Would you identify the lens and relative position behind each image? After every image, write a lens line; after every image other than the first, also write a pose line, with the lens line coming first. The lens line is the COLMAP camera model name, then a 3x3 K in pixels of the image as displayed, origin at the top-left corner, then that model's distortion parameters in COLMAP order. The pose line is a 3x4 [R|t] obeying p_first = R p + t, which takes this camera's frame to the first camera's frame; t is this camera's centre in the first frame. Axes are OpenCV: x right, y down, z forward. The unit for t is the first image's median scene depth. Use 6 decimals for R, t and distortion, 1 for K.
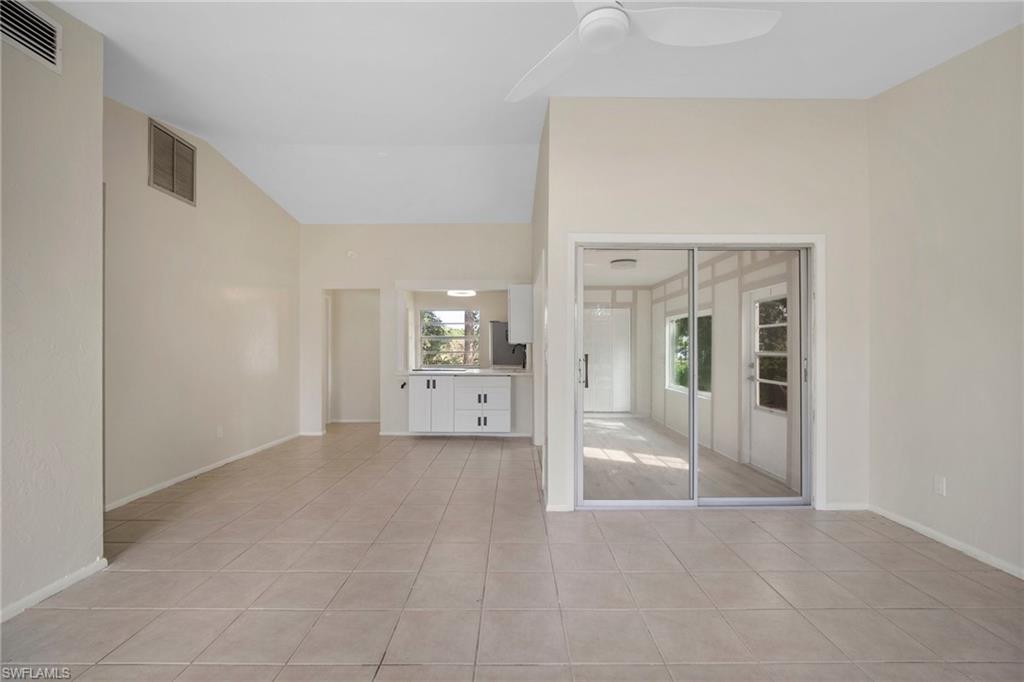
lens RADIAL K [[460.0, 0, 513.3], [0, 460.0, 345.0], [0, 0, 1]] dist [-0.005412, 0.000067]
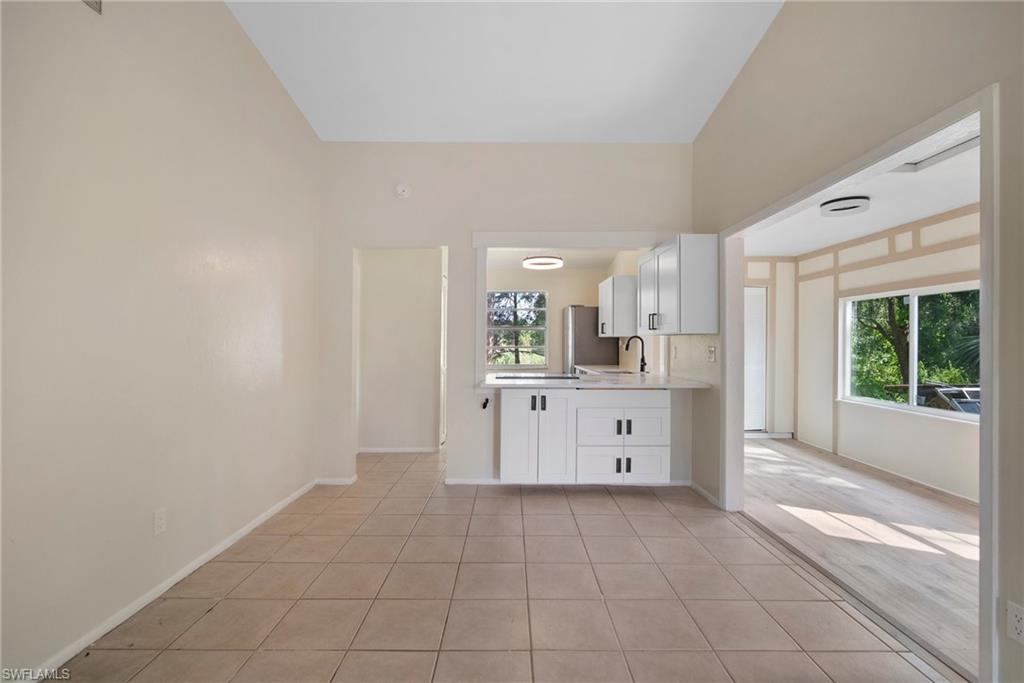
lens RADIAL K [[460.0, 0, 513.3], [0, 460.0, 345.5], [0, 0, 1]] dist [-0.005412, 0.000067]
pose [[0.999990, 0.001665, 0.004137, -0.213460], [-0.001725, 0.999892, 0.014591, 0.002073], [-0.004112, -0.014598, 0.999885, 0.405807]]
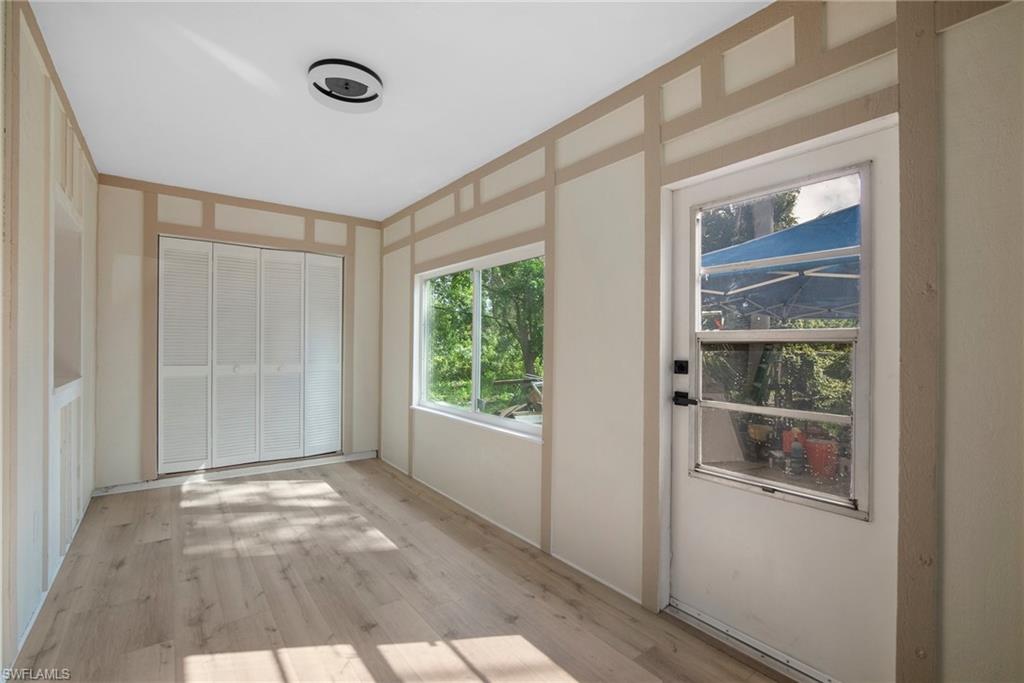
lens RADIAL K [[460.0, 0, 513.3], [0, 460.0, 345.5], [0, 0, 1]] dist [-0.005412, 0.000067]
pose [[0.797675, 0.003969, 0.603074, 0.134583], [-0.012318, 0.999877, 0.009713, 0.020604], [-0.602961, -0.015177, 0.797626, 0.663702]]
